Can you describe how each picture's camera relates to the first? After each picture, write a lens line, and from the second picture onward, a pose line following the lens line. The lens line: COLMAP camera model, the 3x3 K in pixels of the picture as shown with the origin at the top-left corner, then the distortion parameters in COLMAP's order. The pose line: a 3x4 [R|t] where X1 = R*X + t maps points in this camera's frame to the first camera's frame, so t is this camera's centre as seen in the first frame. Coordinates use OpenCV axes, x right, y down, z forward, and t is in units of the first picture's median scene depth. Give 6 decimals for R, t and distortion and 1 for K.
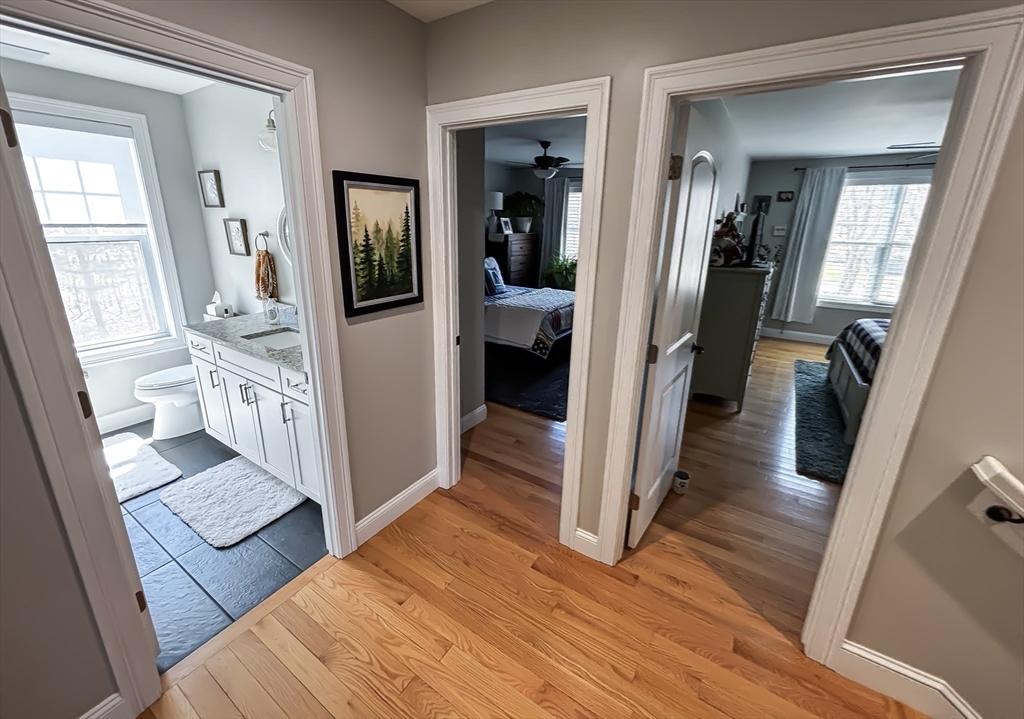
lens RADIAL K [[402.8, 0, 509.8], [0, 402.8, 355.4], [0, 0, 1]] dist [-0.000595, -0.000077]
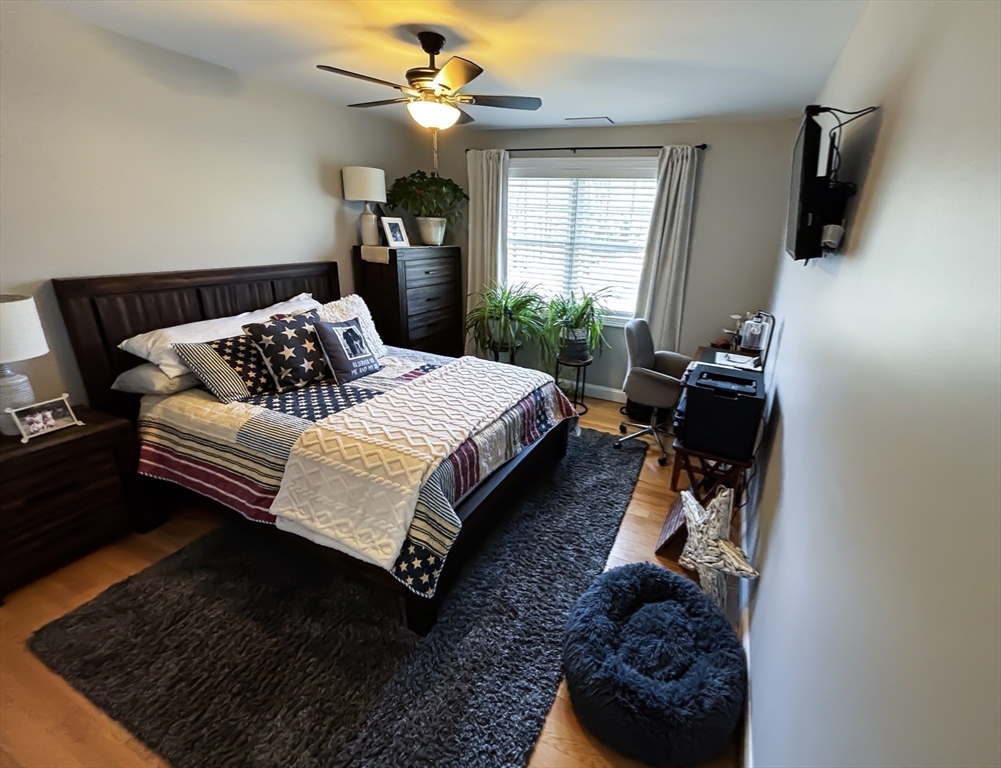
lens RADIAL K [[443.8, 0, 538.7], [0, 443.8, 381.3], [0, 0, 1]] dist [0.002104, 0.000285]
pose [[0.986975, -0.025448, 0.158848, 0.088581], [0.022734, 0.999563, 0.018881, -0.137561], [-0.159259, -0.015024, 0.987122, 0.402419]]
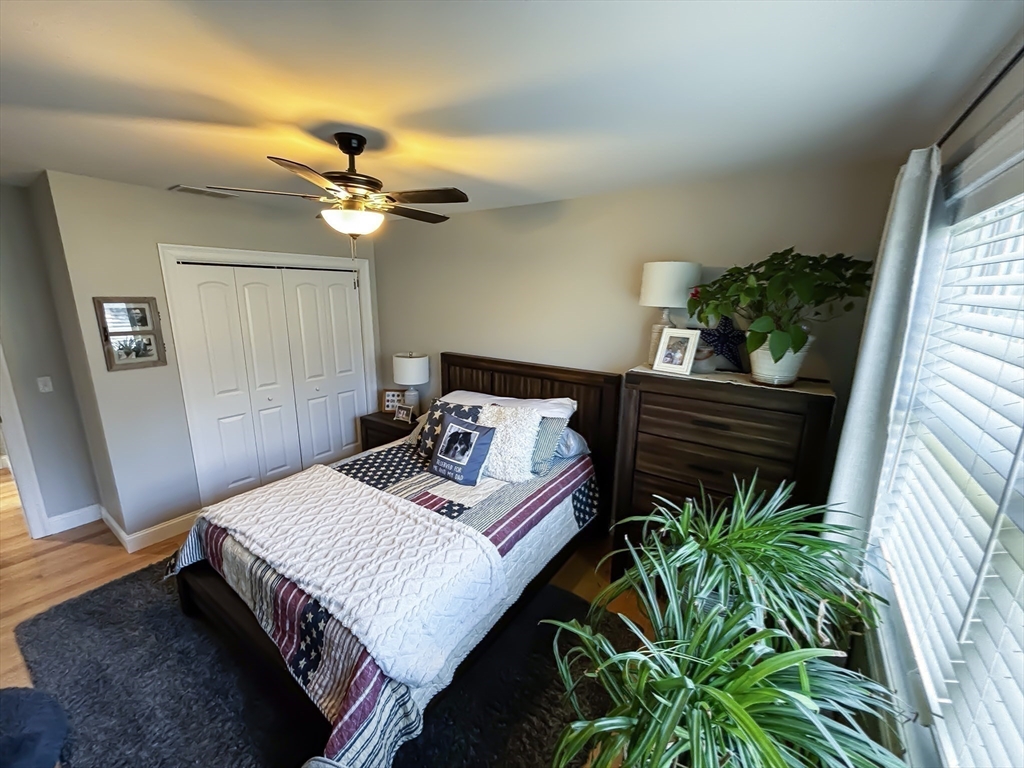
lens RADIAL K [[407.7, 0, 511.2], [0, 407.7, 384.2], [0, 0, 1]] dist [0.002930, 0.000046]
pose [[-0.044149, 0.207183, -0.977306, 0.382765], [-0.331731, 0.919713, 0.209959, -0.346945], [0.942340, 0.333472, 0.028125, 0.929284]]
